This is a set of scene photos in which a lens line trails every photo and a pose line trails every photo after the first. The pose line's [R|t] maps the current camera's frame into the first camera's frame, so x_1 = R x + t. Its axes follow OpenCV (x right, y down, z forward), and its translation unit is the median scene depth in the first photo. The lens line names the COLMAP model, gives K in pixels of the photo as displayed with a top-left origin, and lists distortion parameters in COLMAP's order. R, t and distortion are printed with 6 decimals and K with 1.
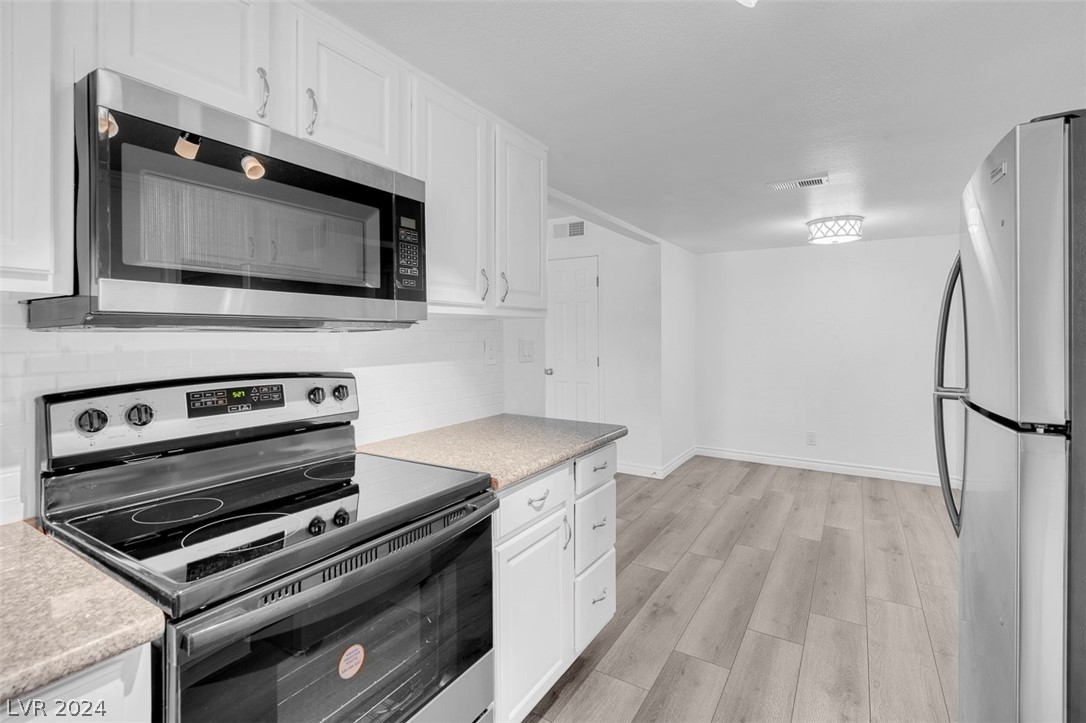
lens RADIAL K [[501.6, 0, 544.1], [0, 501.6, 330.3], [0, 0, 1]] dist [-0.004082, 0.000966]
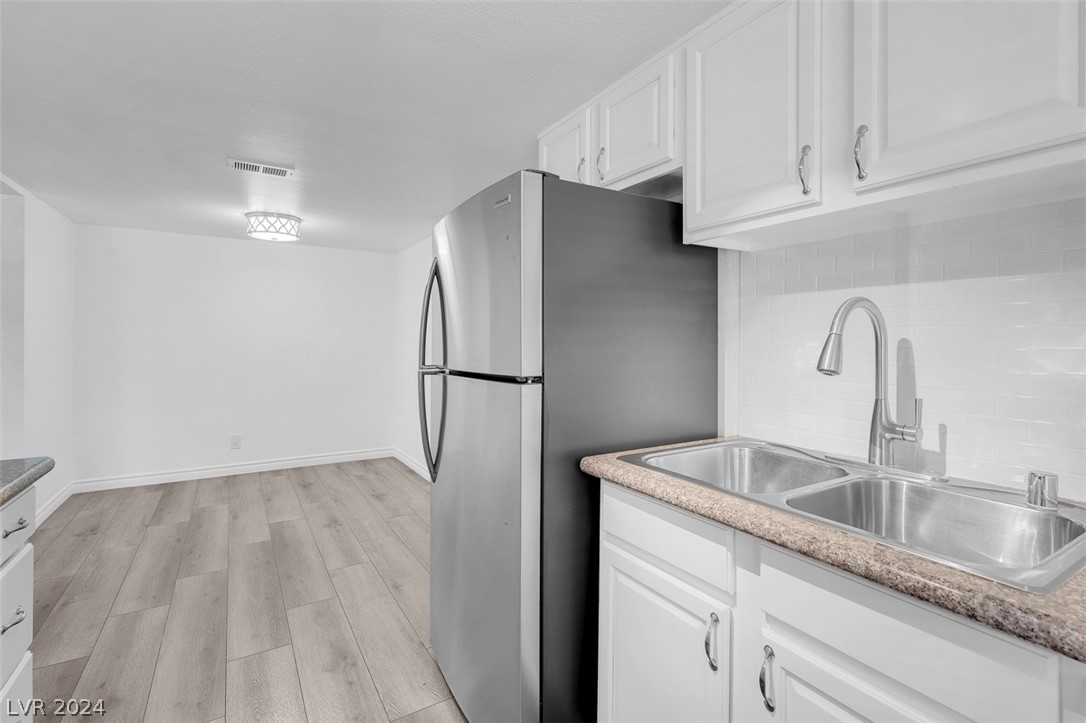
lens RADIAL K [[499.8, 0, 540.3], [0, 499.8, 338.6], [0, 0, 1]] dist [-0.000680, 0.000894]
pose [[0.444499, 0.002299, 0.895776, -0.110673], [-0.007938, 0.999968, 0.001372, 0.025155], [-0.895744, -0.007721, 0.444503, 0.112023]]
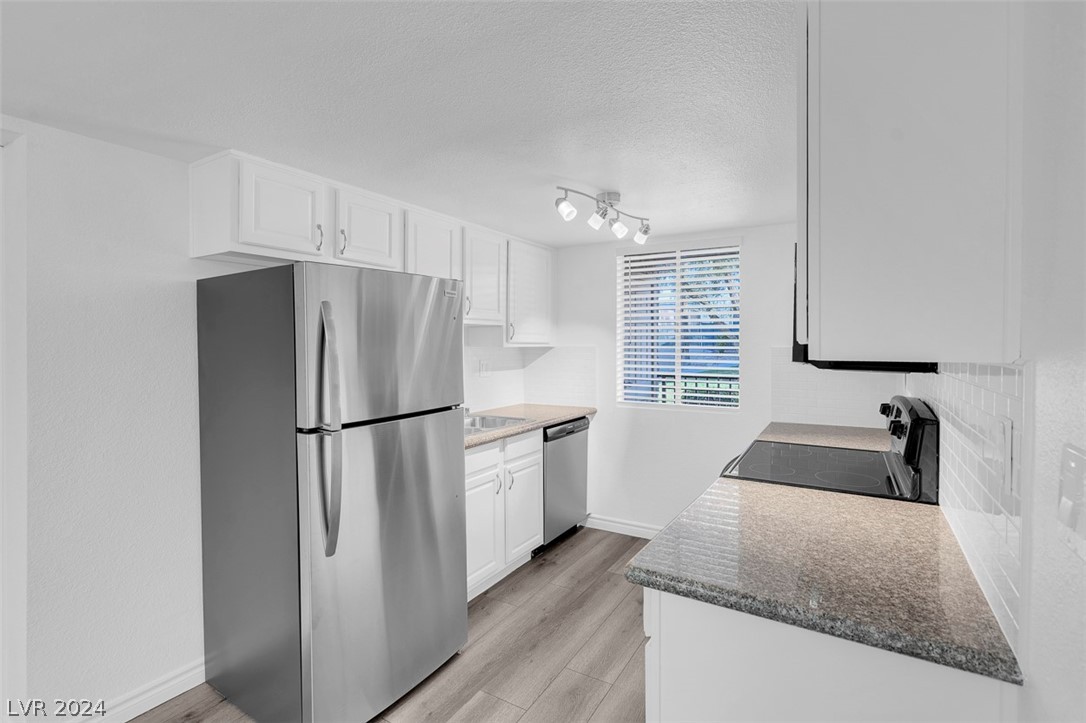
lens RADIAL K [[511.8, 0, 545.7], [0, 511.8, 345.7], [0, 0, 1]] dist [0.000382, 0.001173]
pose [[-0.999875, 0.002680, -0.015587, 0.205798], [0.002692, 0.999996, -0.000718, -0.032377], [0.015585, -0.000760, -0.999878, 1.244528]]
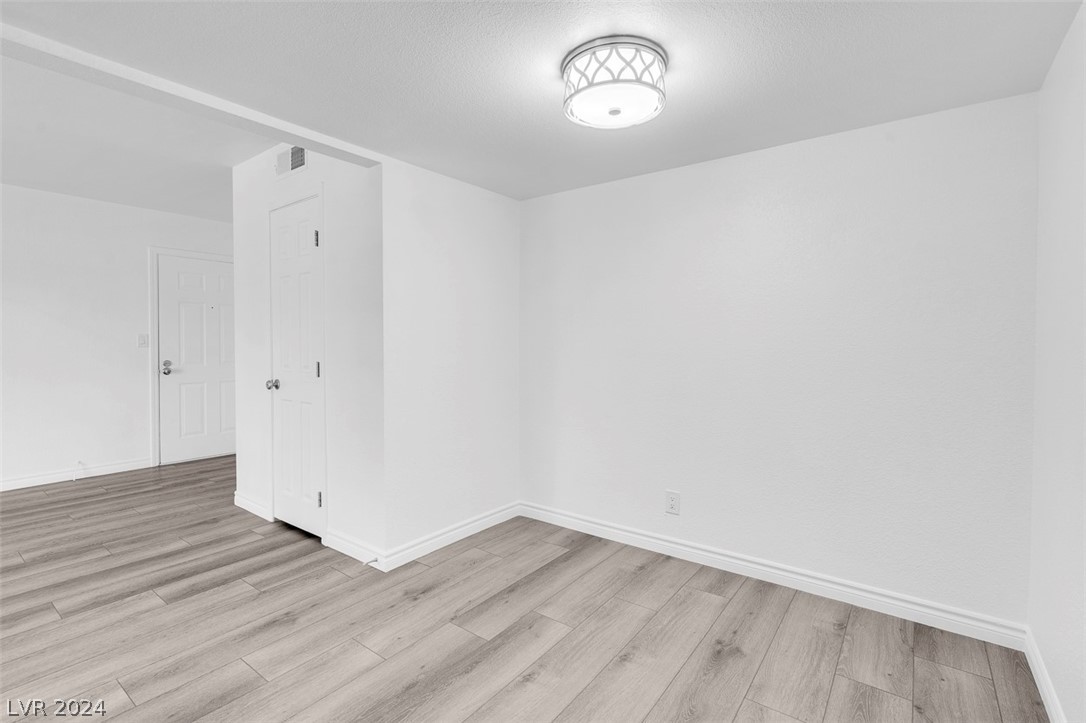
lens RADIAL K [[504.2, 0, 544.6], [0, 504.2, 344.0], [0, 0, 1]] dist [0.000297, 0.000388]
pose [[0.996214, -0.002111, -0.086913, 0.801905], [0.003055, 0.999938, 0.010724, 0.048740], [0.086885, -0.010949, 0.996158, 0.752877]]
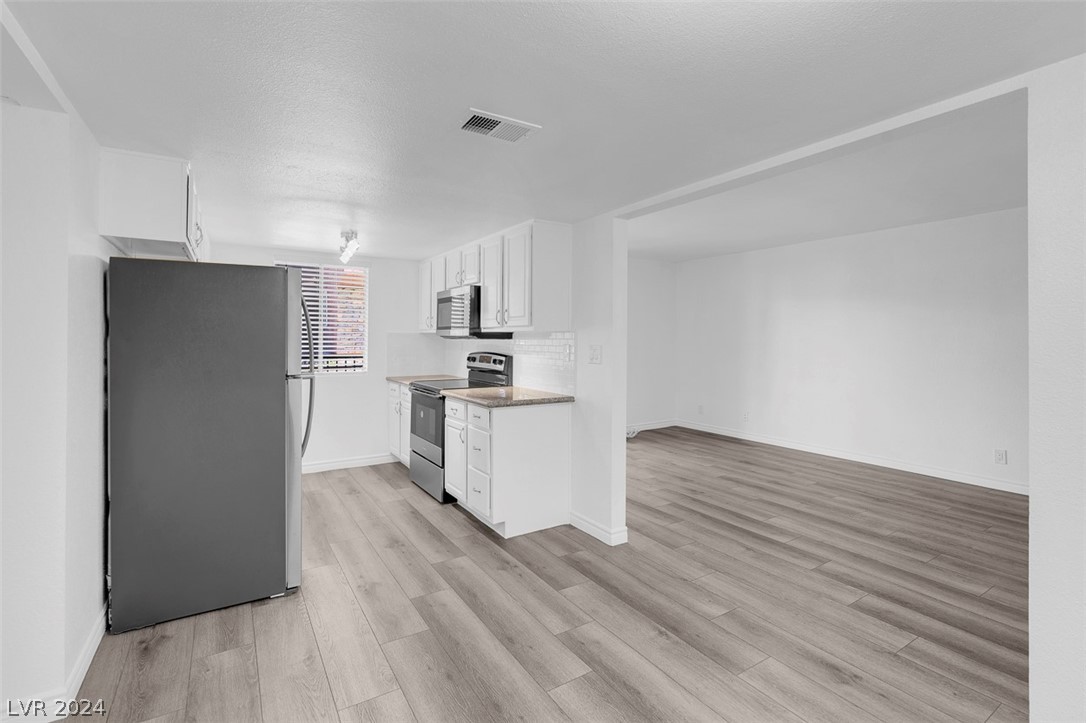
lens RADIAL K [[499.2, 0, 544.2], [0, 499.2, 338.6], [0, 0, 1]] dist [-0.000707, 0.000223]
pose [[-0.430251, -0.001475, -0.902708, 1.175630], [0.001639, 0.999996, -0.002415, 0.002413], [0.902708, -0.002519, -0.430247, 1.452023]]
